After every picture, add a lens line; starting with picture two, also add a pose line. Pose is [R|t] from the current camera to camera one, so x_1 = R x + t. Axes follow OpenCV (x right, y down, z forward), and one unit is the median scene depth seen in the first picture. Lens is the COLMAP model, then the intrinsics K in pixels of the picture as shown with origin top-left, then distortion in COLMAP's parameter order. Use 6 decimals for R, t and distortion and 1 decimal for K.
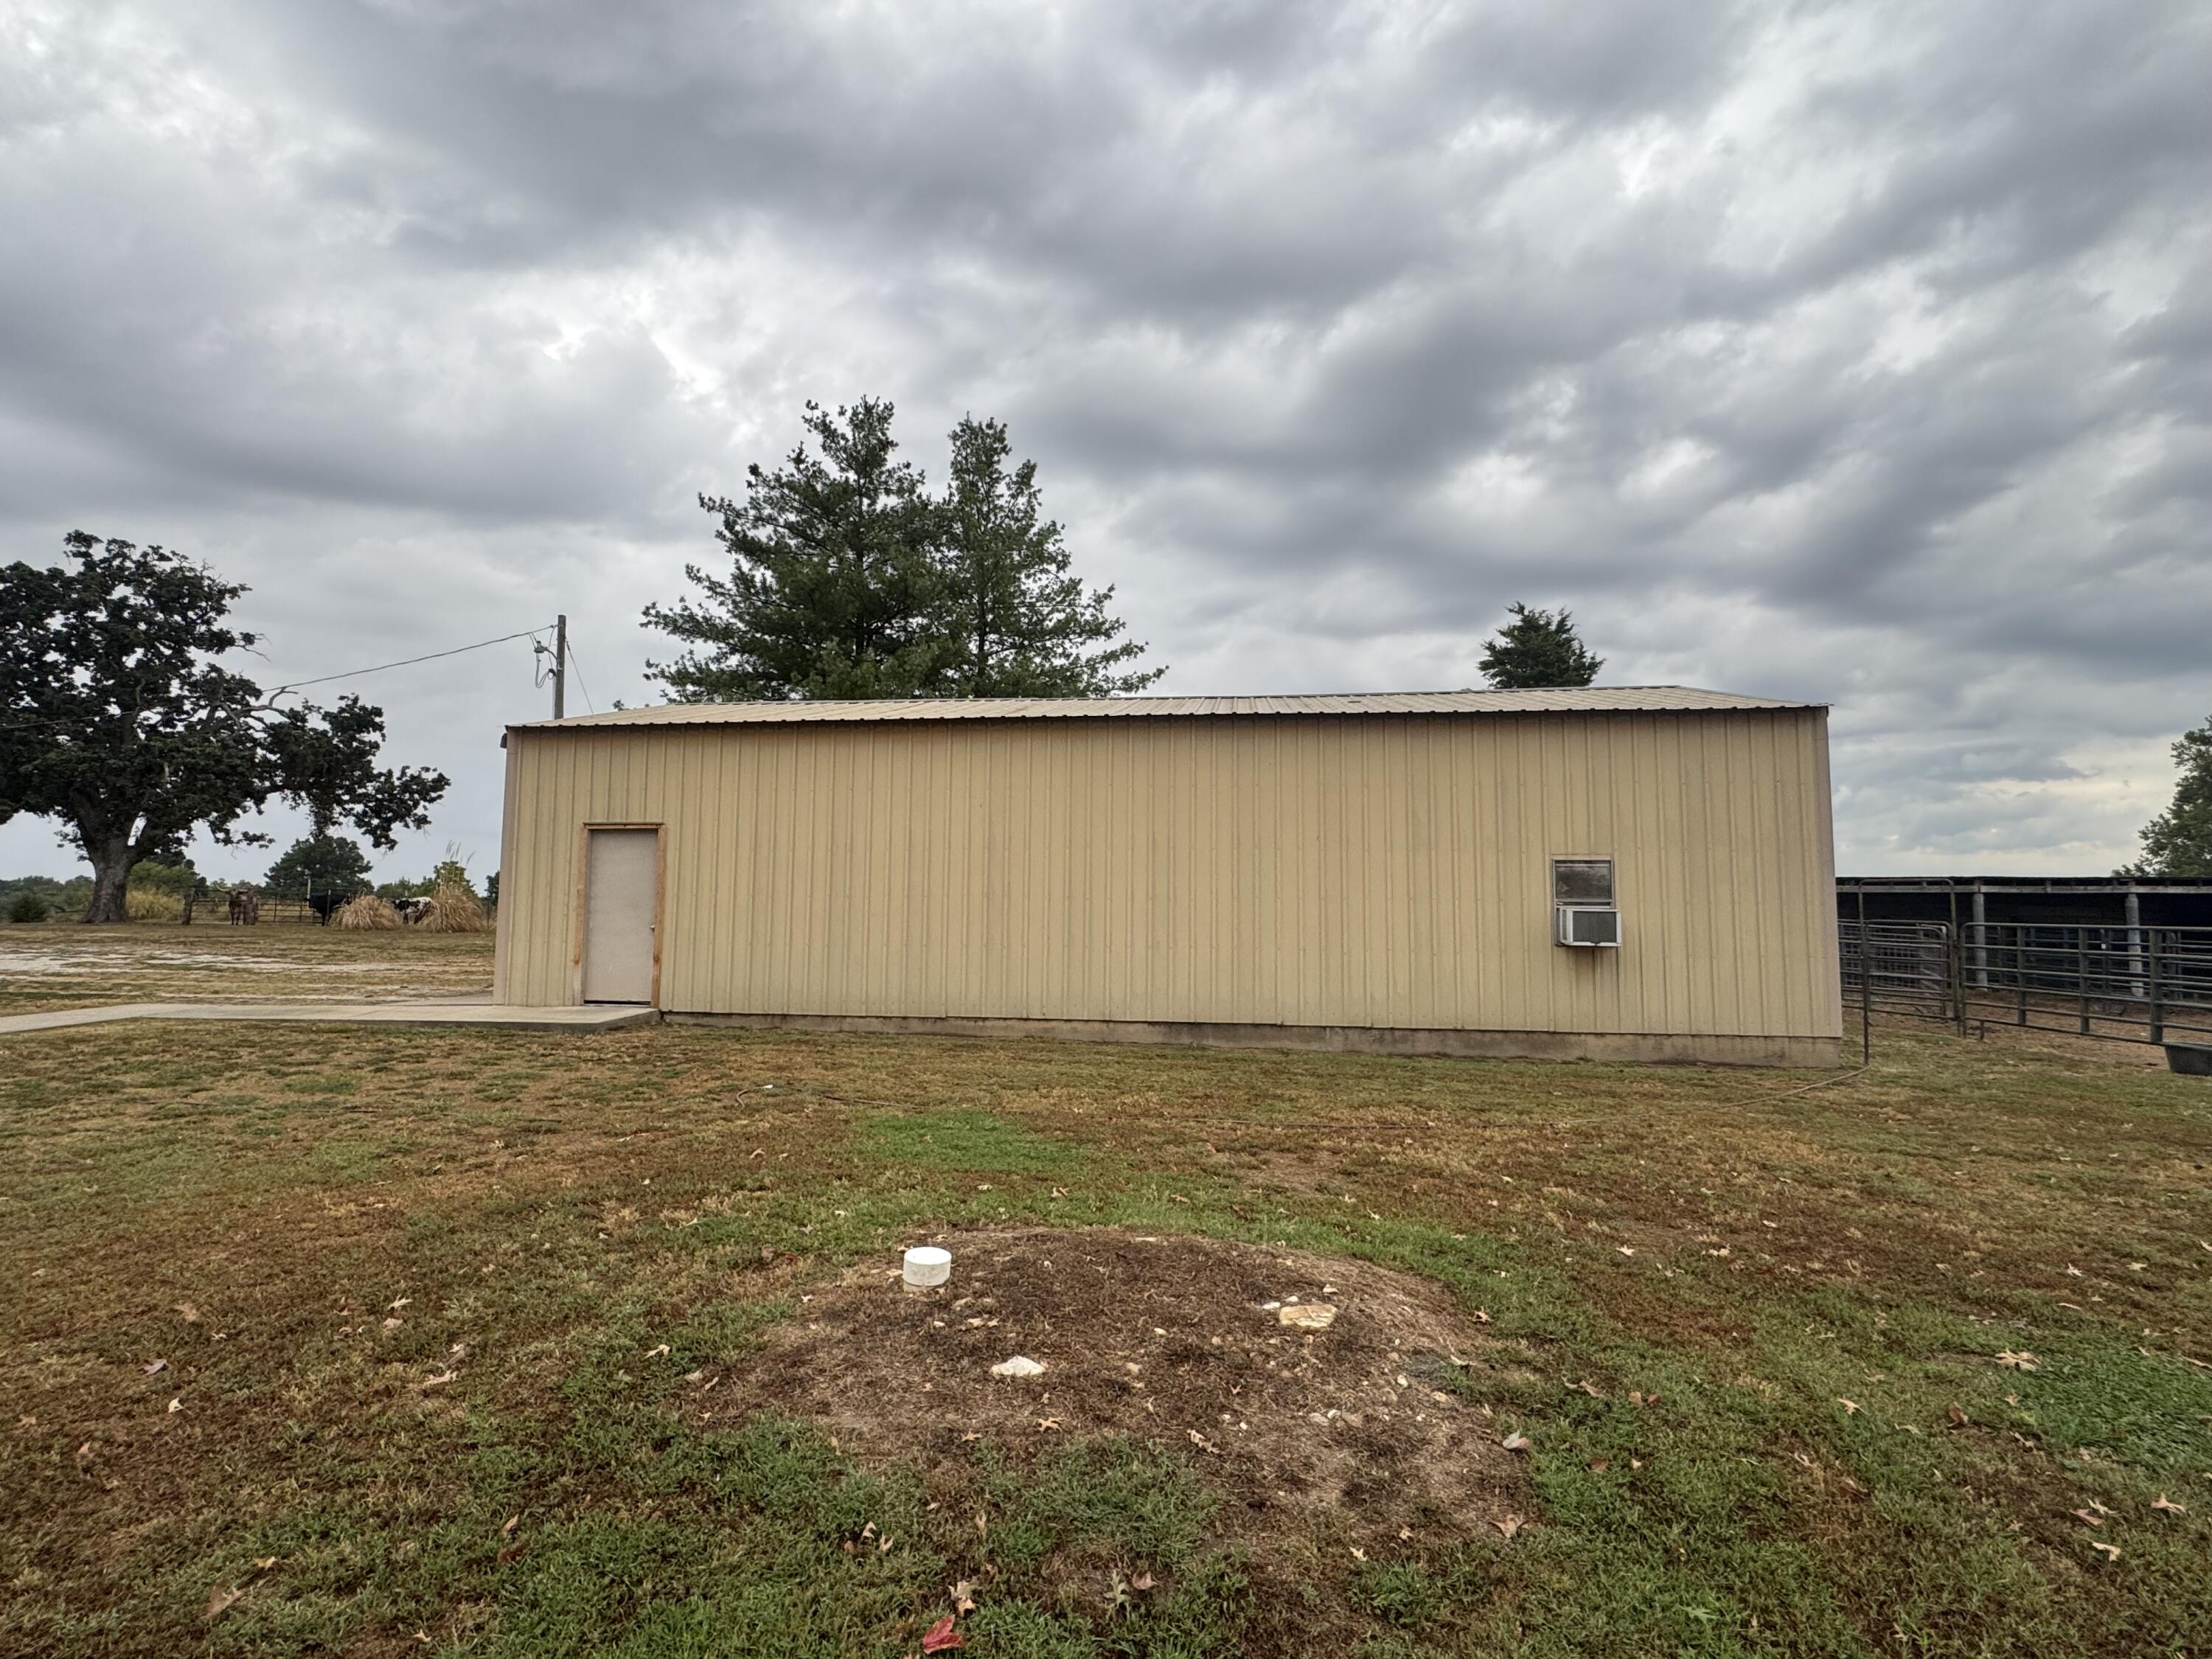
lens RADIAL K [[1037.5, 0, 1105.9], [0, 1037.5, 838.1], [0, 0, 1]] dist [0.000645, 0.000161]
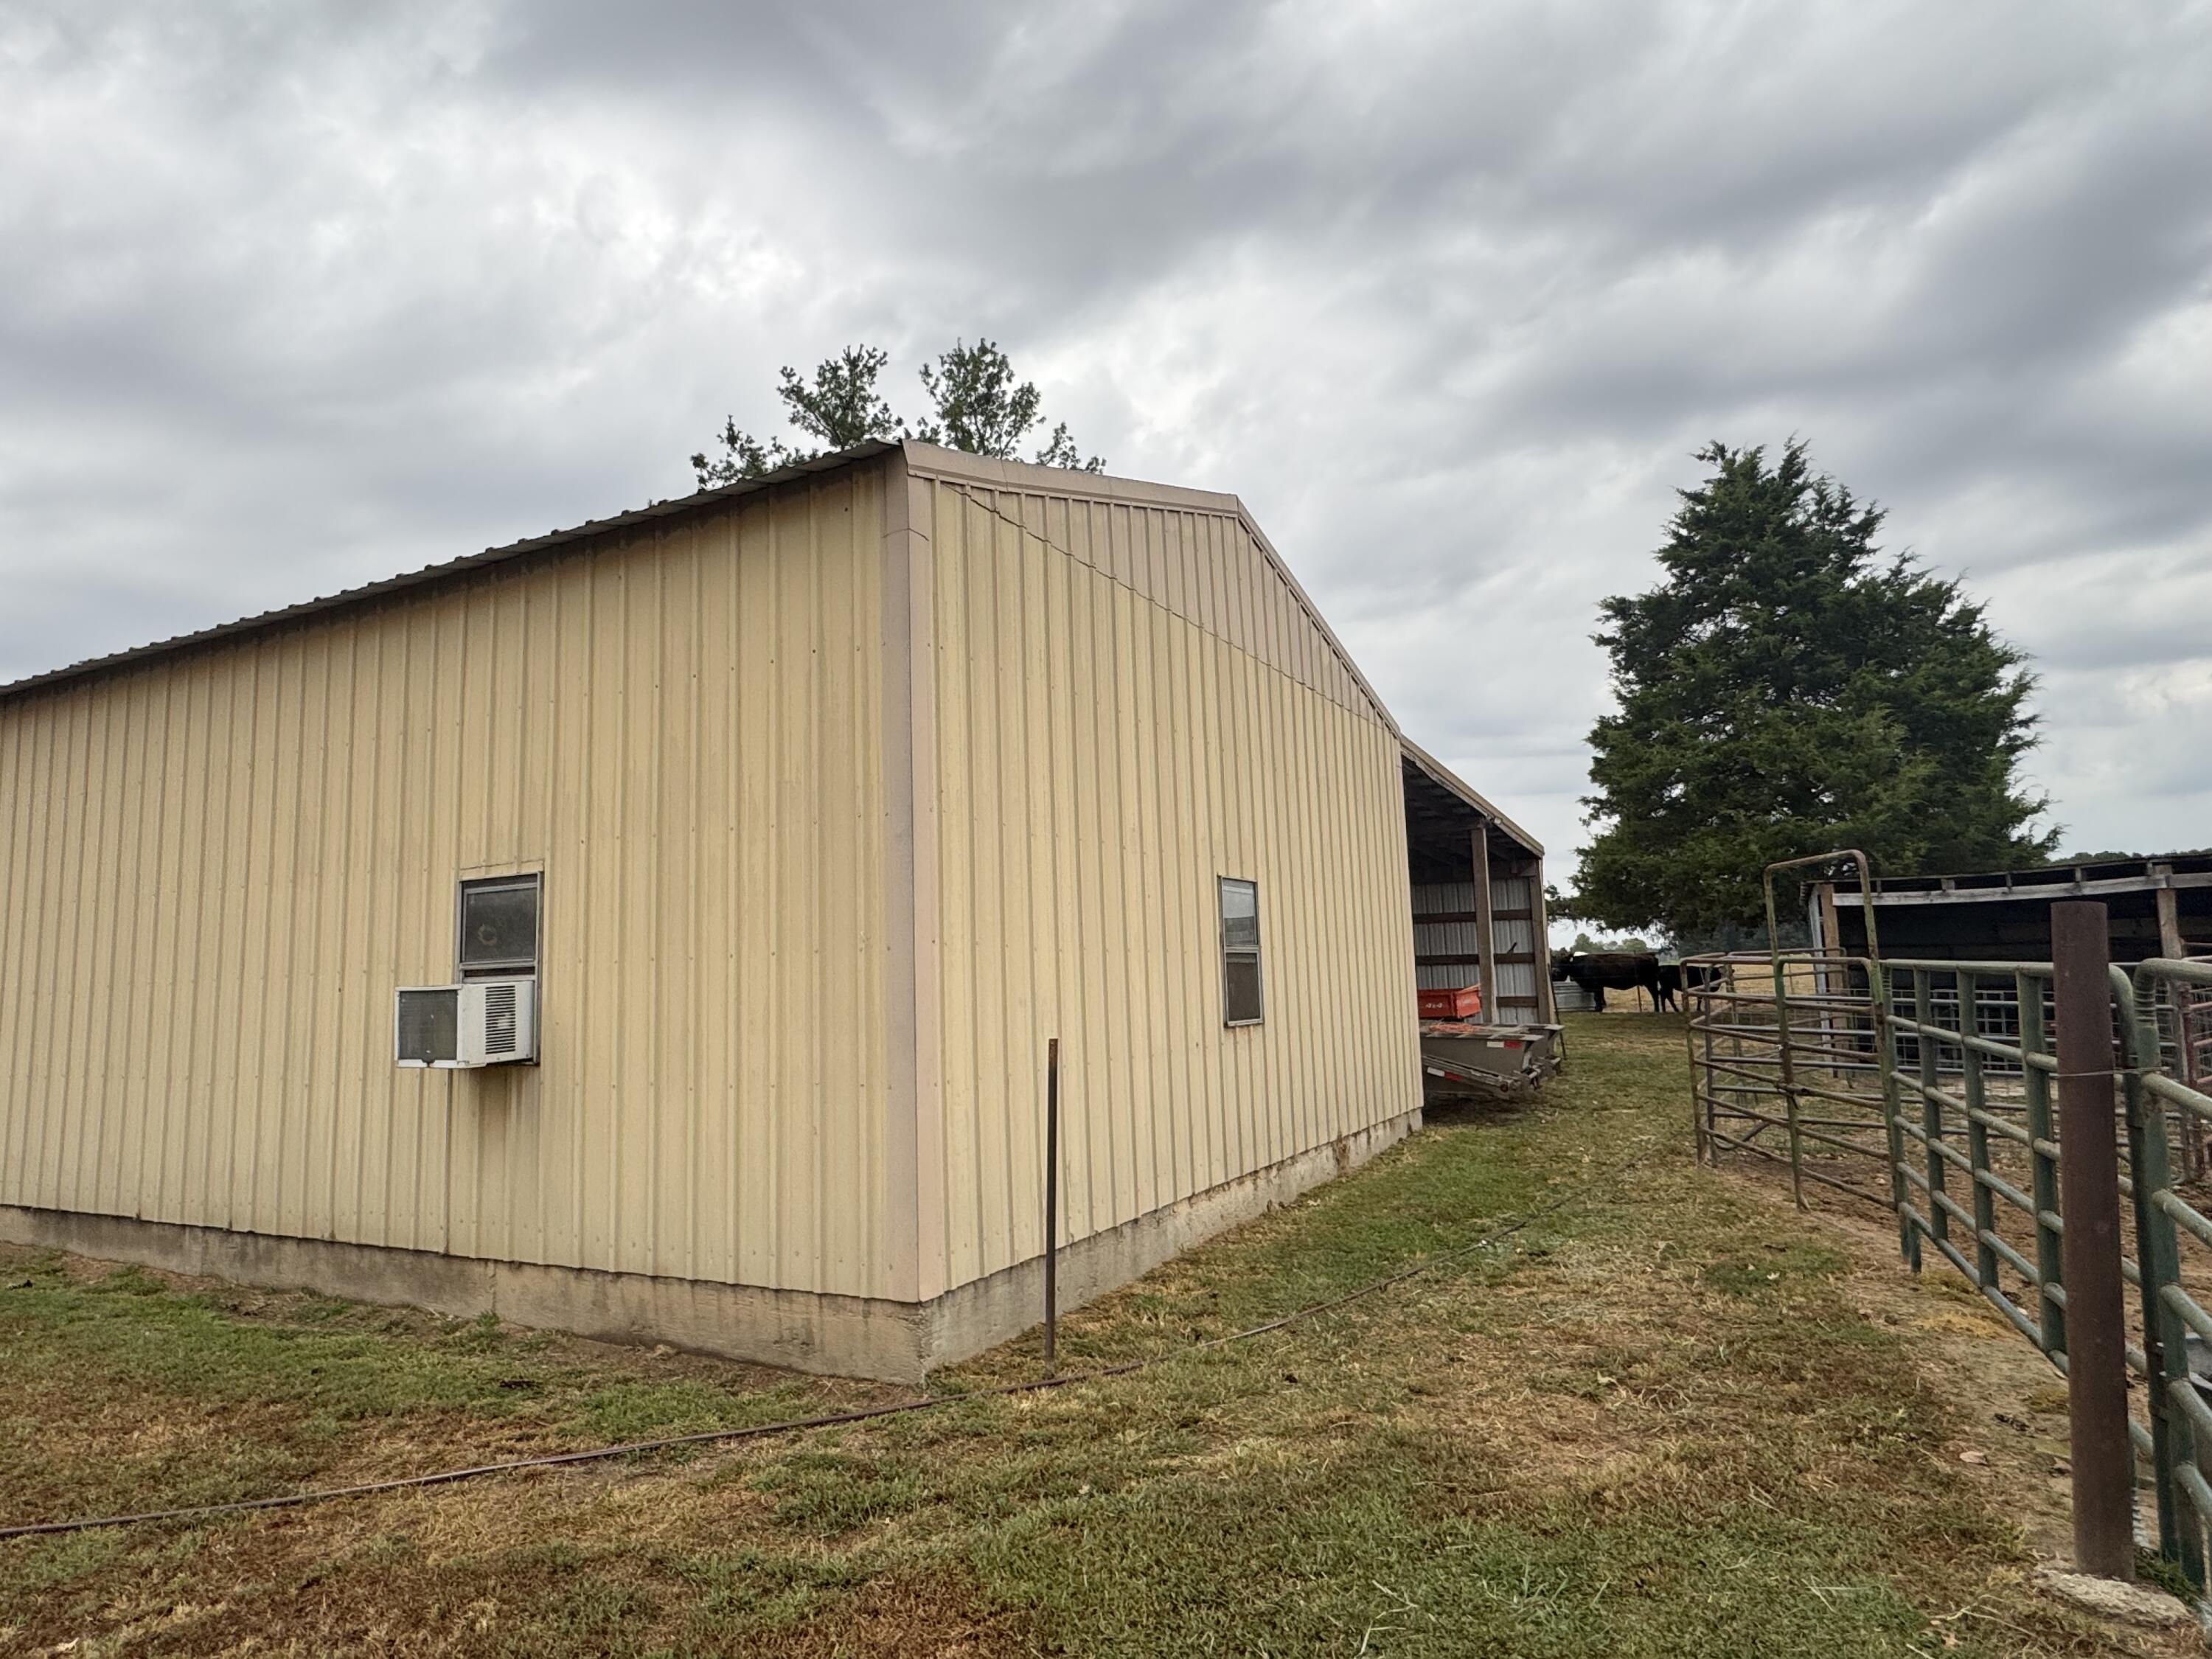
lens RADIAL K [[1270.2, 0, 1105.3], [0, 1270.2, 820.1], [0, 0, 1]] dist [-0.005354, -0.000898]
pose [[0.934398, -0.086092, -0.345672, 0.902983], [0.067624, 0.995581, -0.065161, 0.052196], [0.349754, 0.037510, 0.936090, 0.568000]]
